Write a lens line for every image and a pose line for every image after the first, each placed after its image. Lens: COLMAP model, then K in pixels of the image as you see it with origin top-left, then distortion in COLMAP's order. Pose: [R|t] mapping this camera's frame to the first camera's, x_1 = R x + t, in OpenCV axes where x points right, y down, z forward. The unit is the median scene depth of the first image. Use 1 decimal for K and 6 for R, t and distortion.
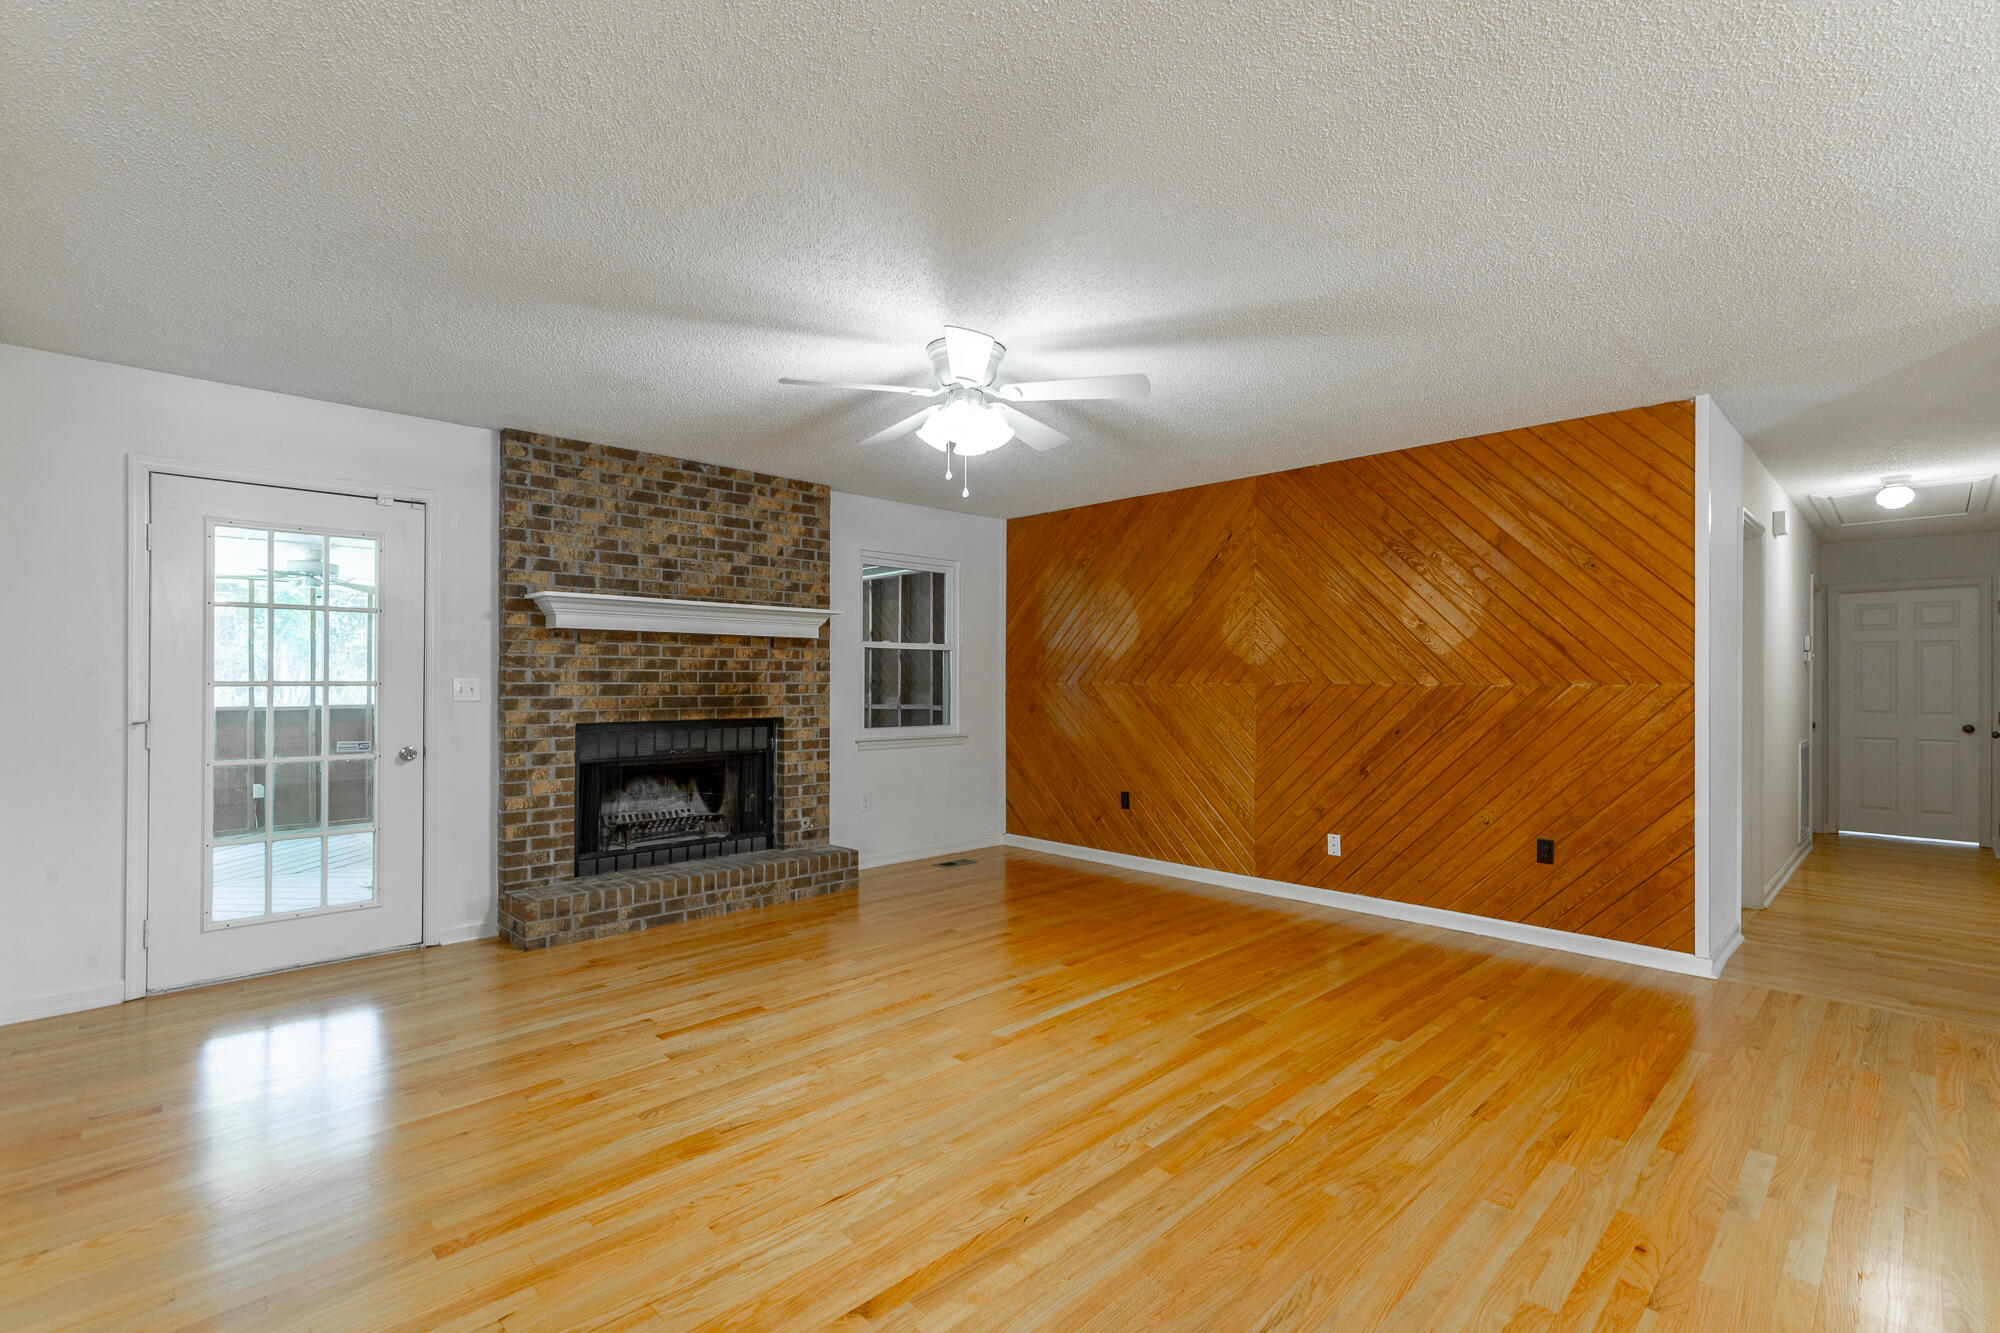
lens RADIAL K [[901.9, 0, 1013.3], [0, 901.9, 672.8], [0, 0, 1]] dist [0.006807, -0.000659]
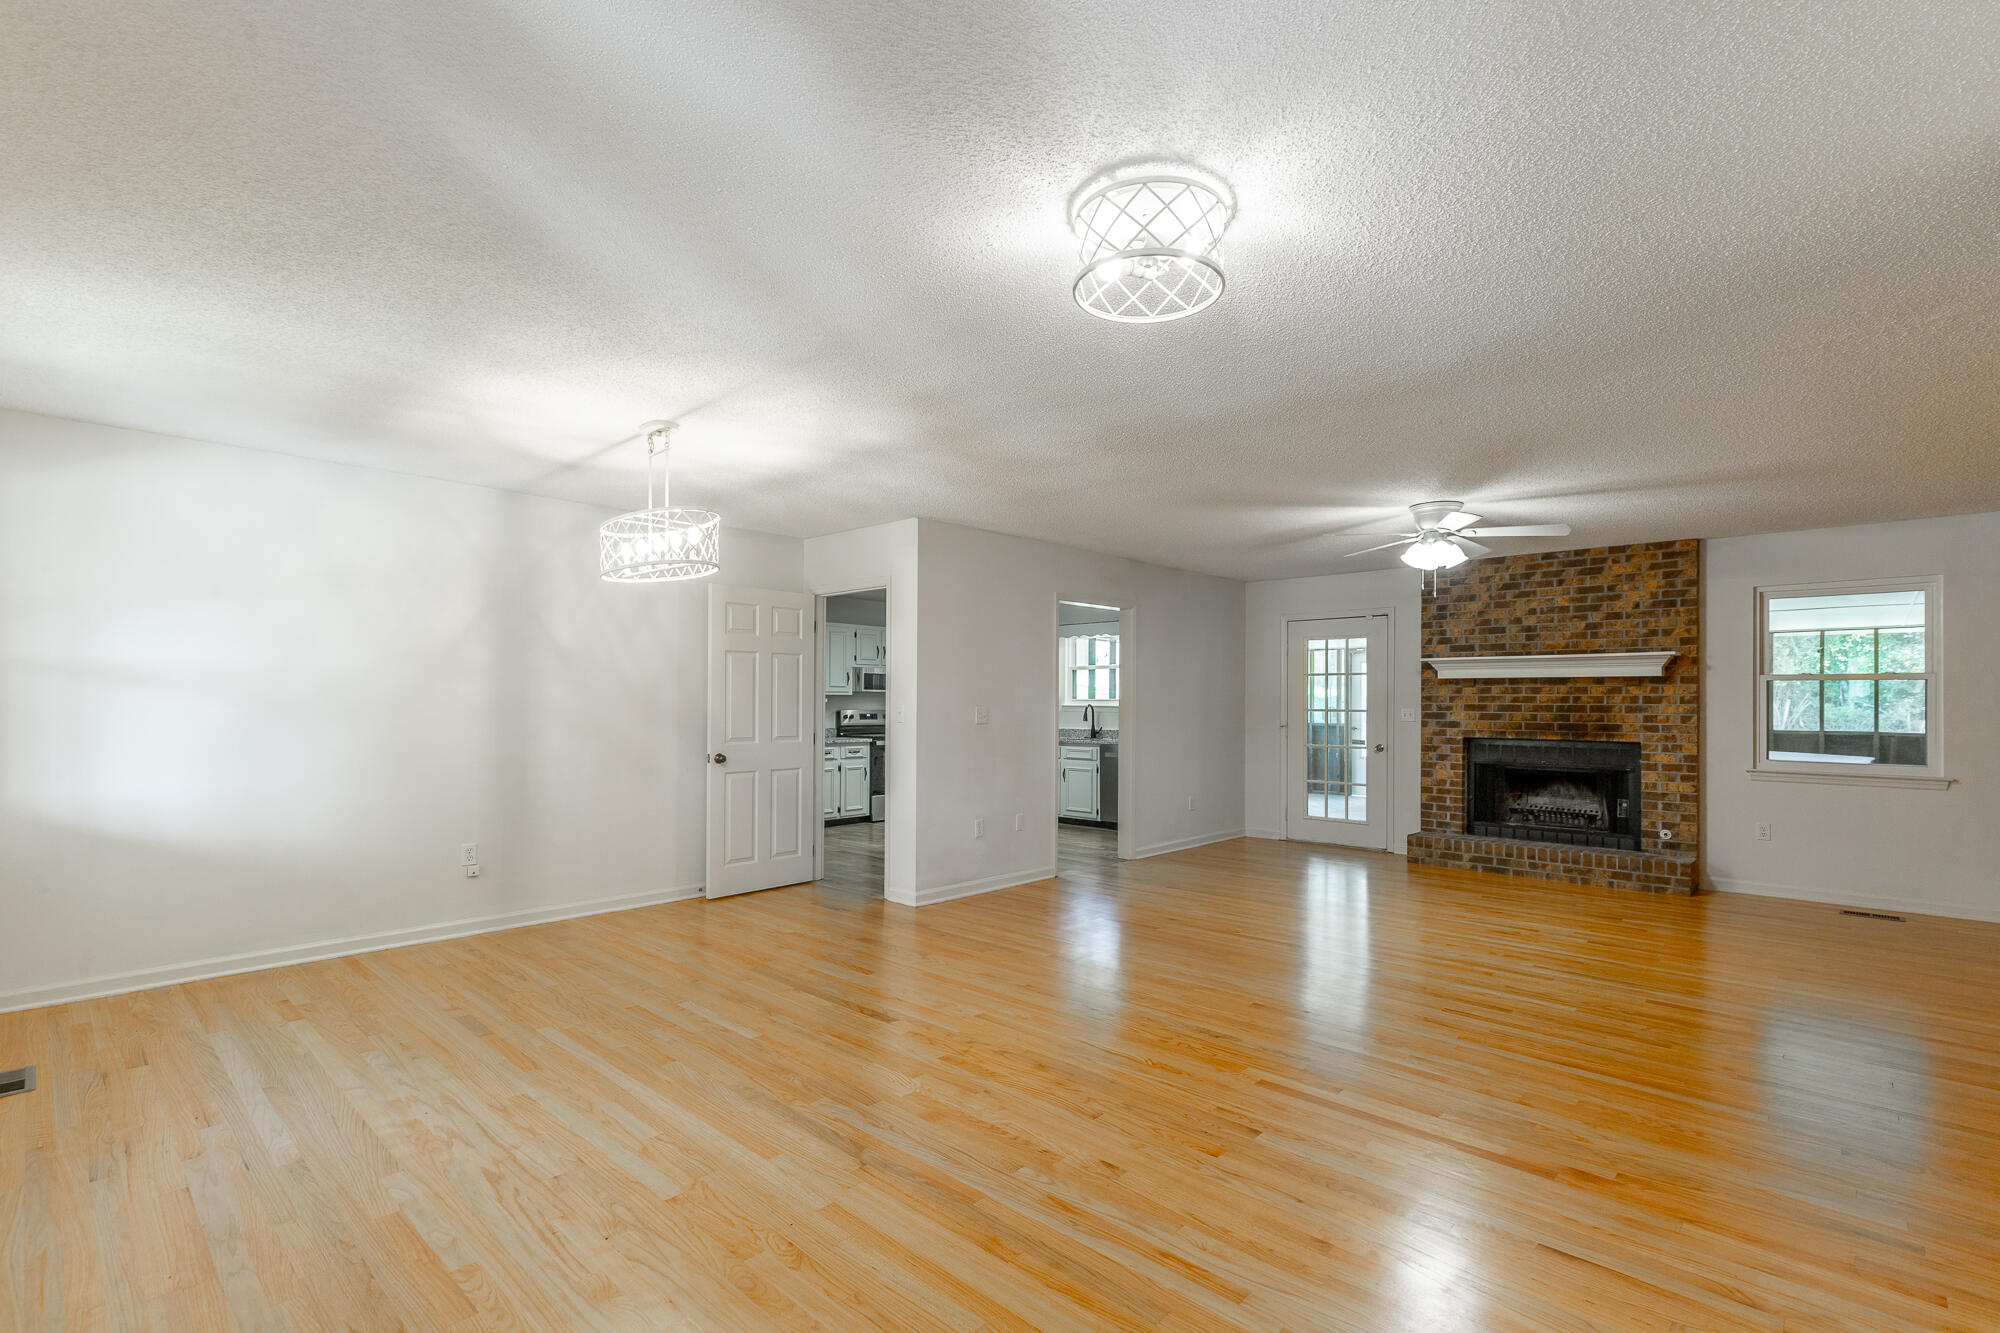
lens RADIAL K [[901.9, 0, 1009.9], [0, 901.9, 679.6], [0, 0, 1]] dist [0.006807, -0.000659]
pose [[0.048080, -0.026331, -0.998496, 1.014338], [0.003109, 0.999652, -0.026212, -0.006149], [0.998839, -0.001844, 0.048145, 0.111611]]
